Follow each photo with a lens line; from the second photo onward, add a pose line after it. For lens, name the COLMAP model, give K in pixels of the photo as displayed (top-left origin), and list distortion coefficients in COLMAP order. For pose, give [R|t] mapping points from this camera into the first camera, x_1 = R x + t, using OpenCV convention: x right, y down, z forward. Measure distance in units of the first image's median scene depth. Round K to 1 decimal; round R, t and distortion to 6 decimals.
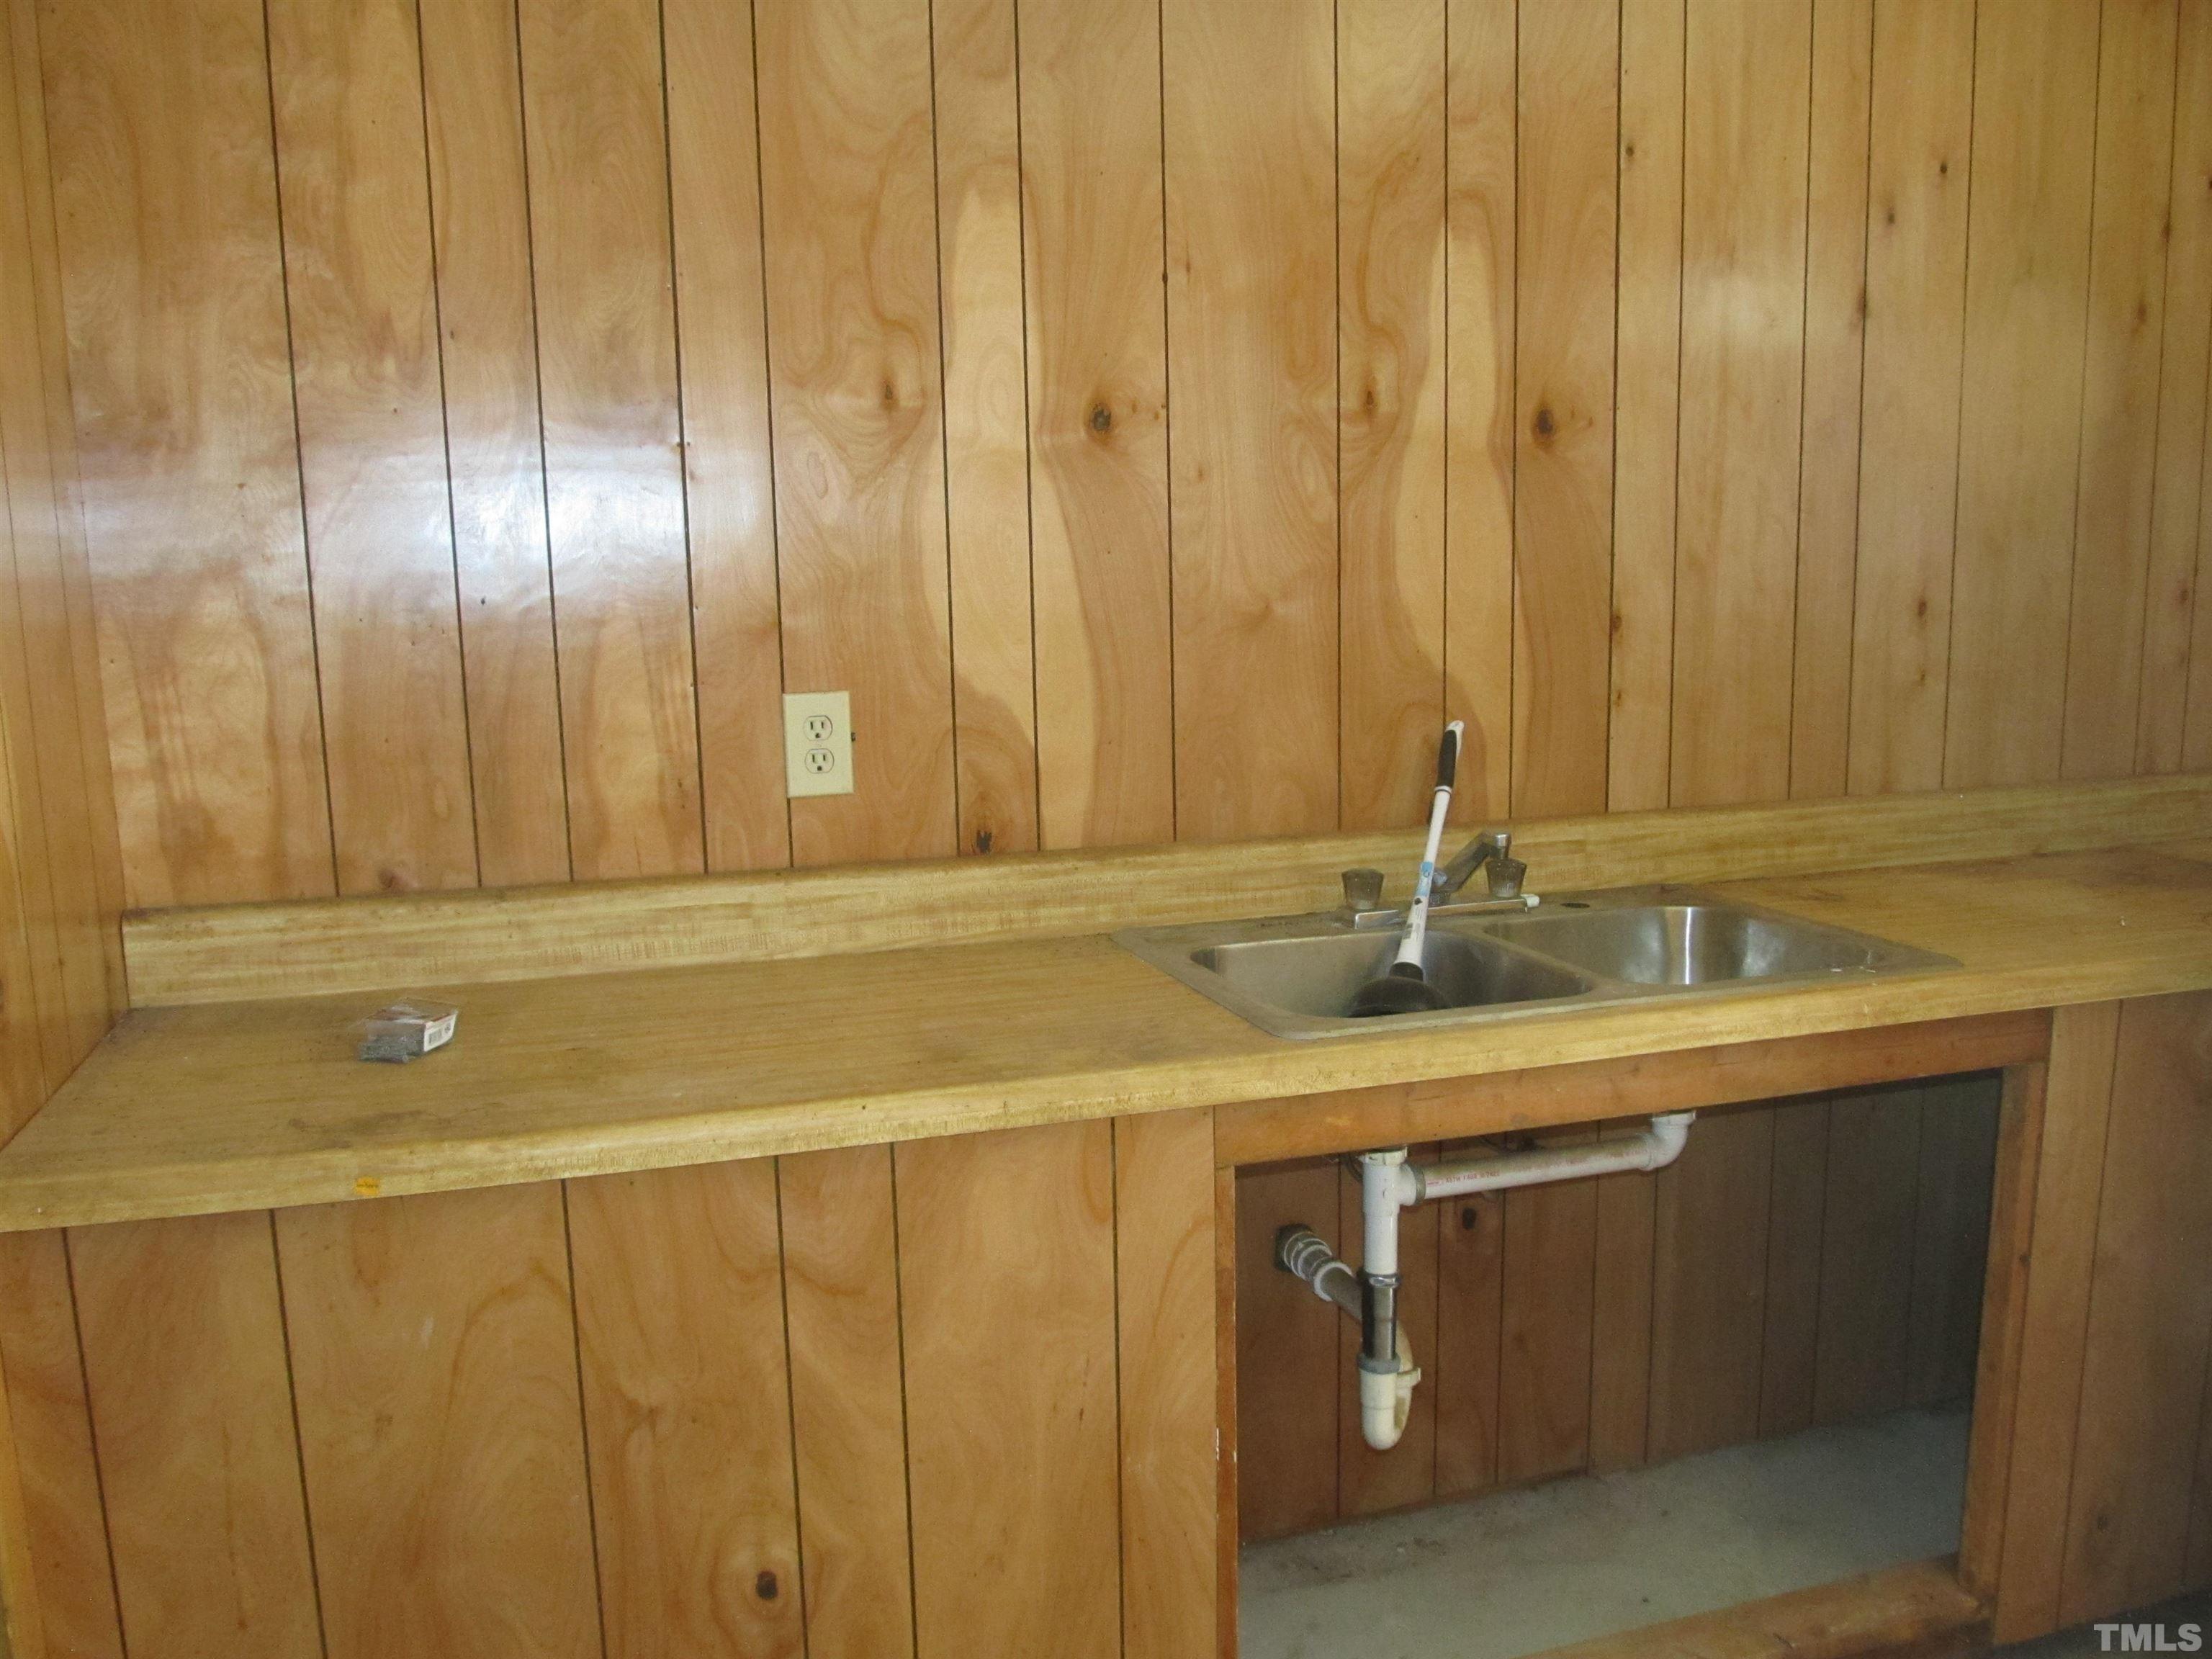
lens RADIAL K [[1812.5, 0, 1107.8], [0, 1812.5, 828.5], [0, 0, 1]] dist [-0.065514, 0.027357]
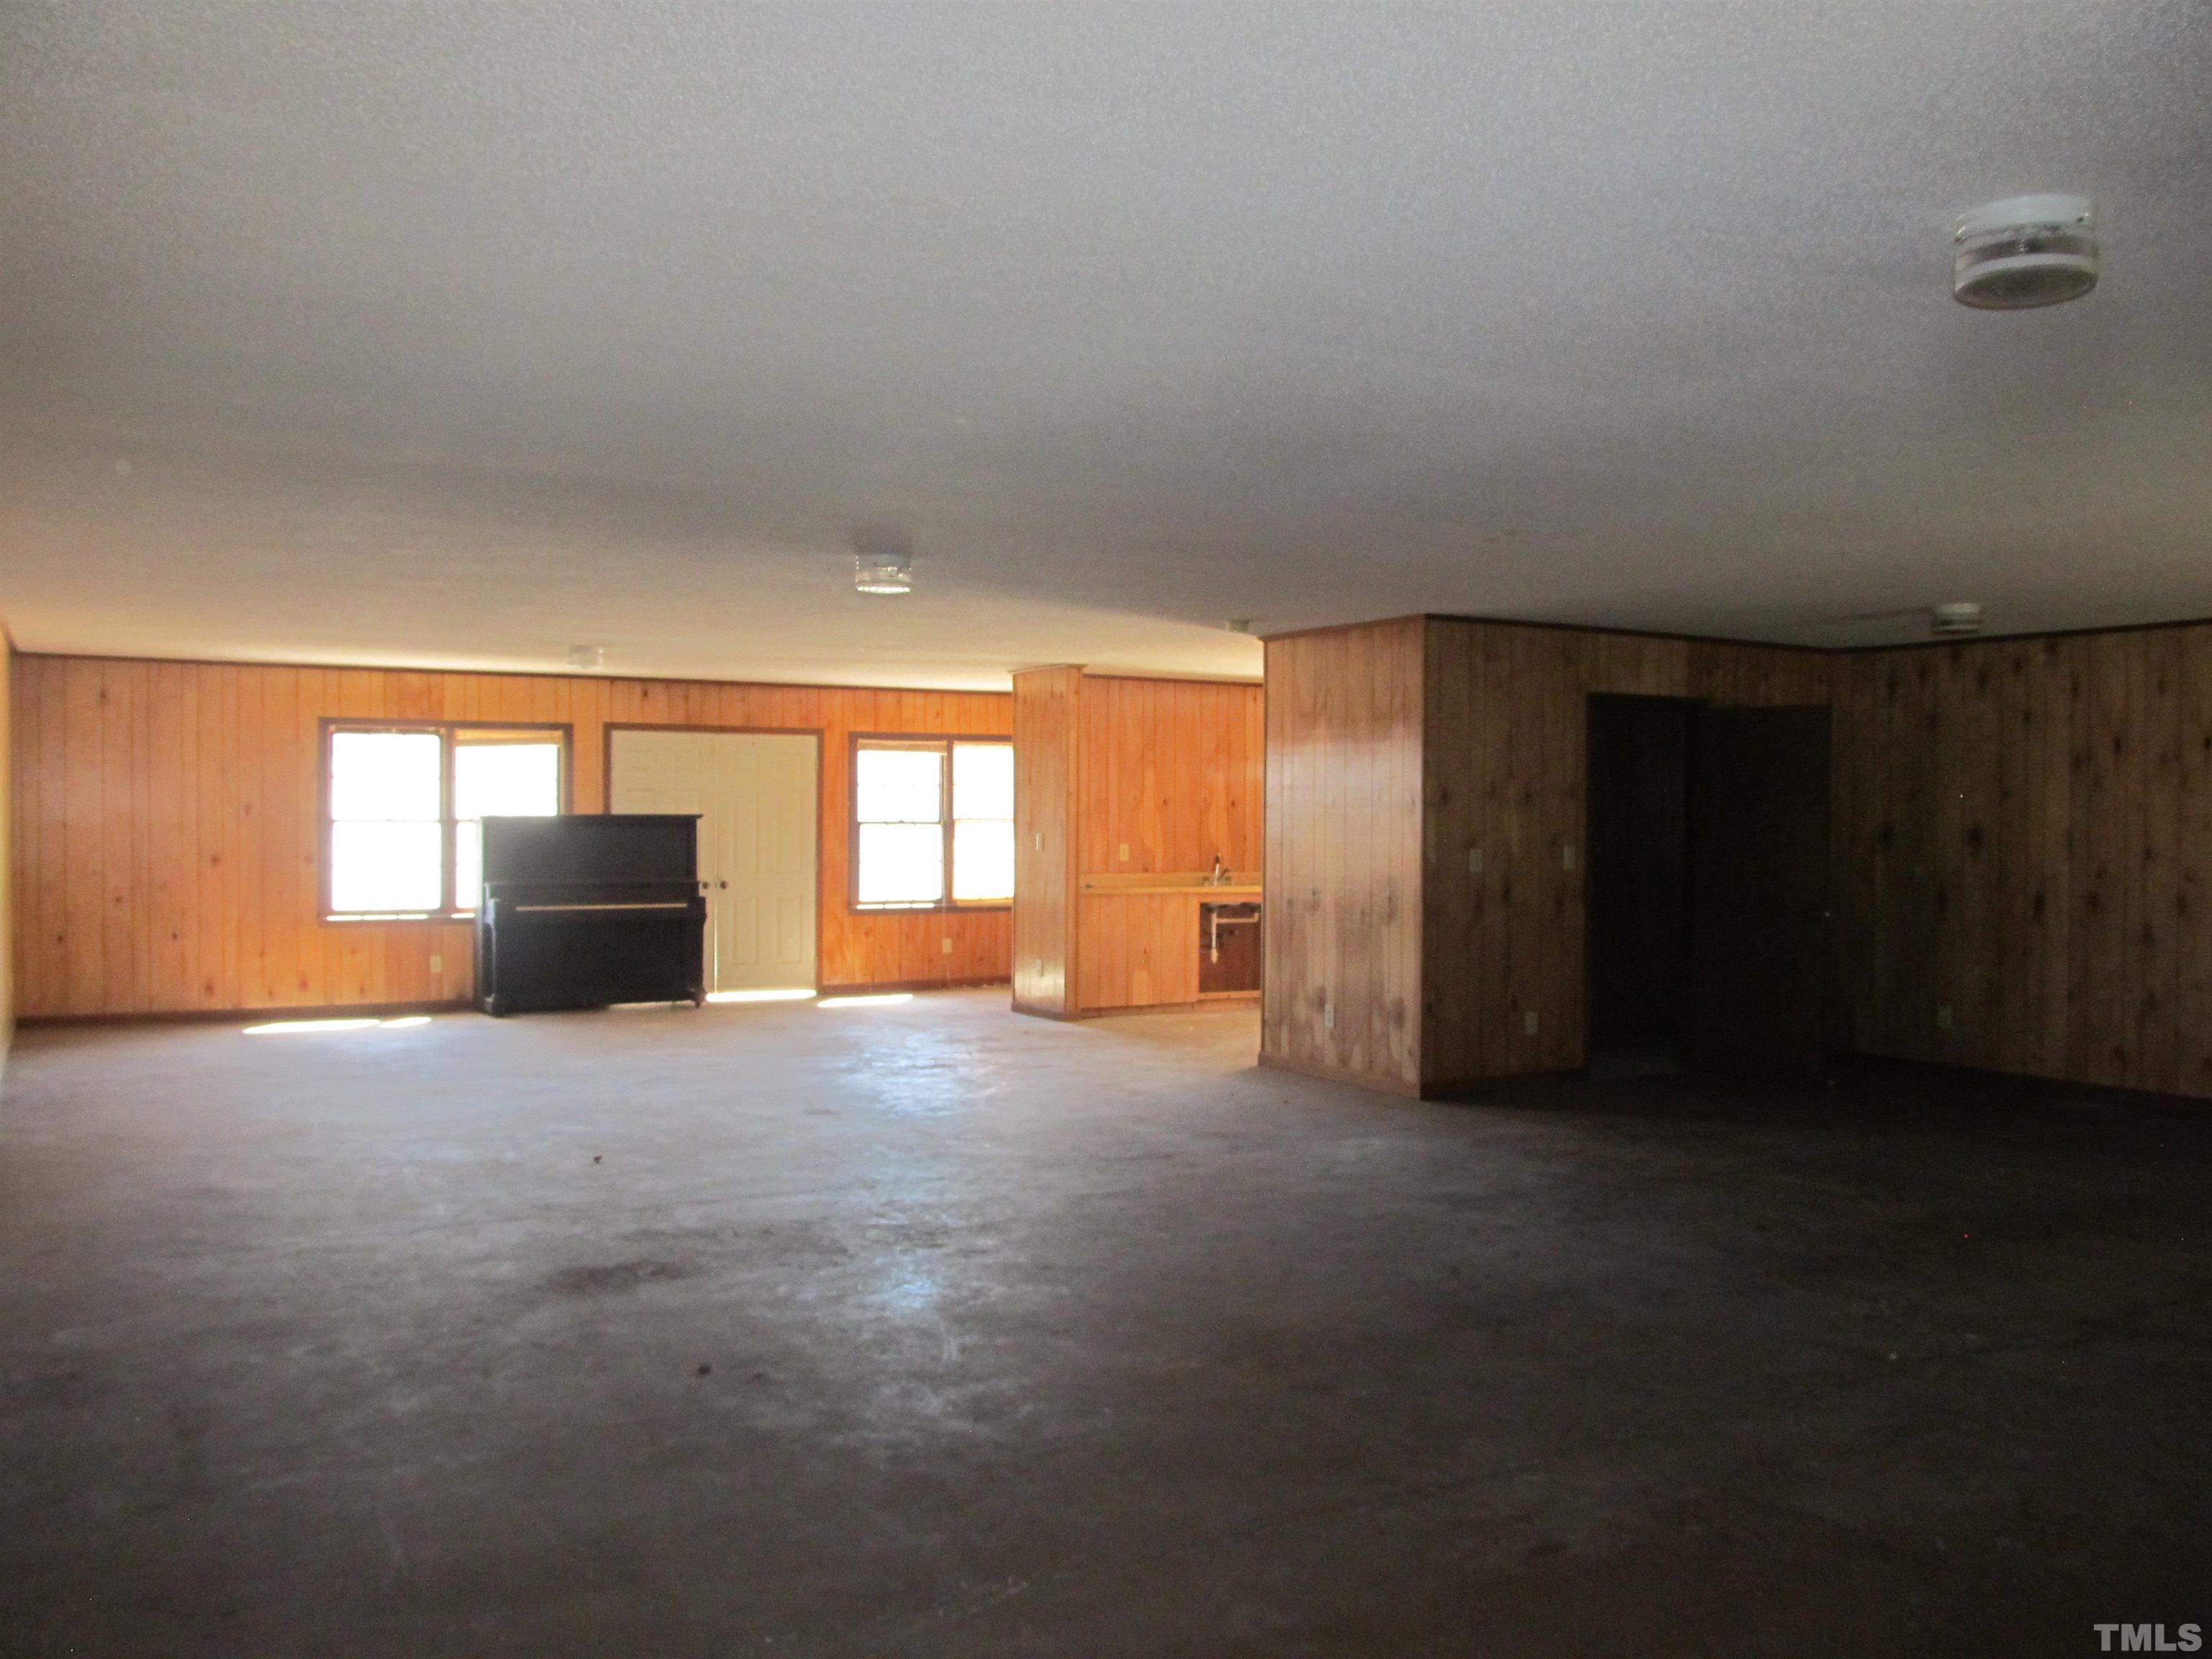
lens RADIAL K [[1812.5, 0, 1105.6], [0, 1812.5, 831.0], [0, 0, 1]] dist [-0.065514, 0.027357]
pose [[0.978743, 0.018738, 0.204233, -1.478836], [0.013779, 0.987560, -0.156639, 0.847869], [-0.204628, 0.156123, 0.966309, -4.982750]]
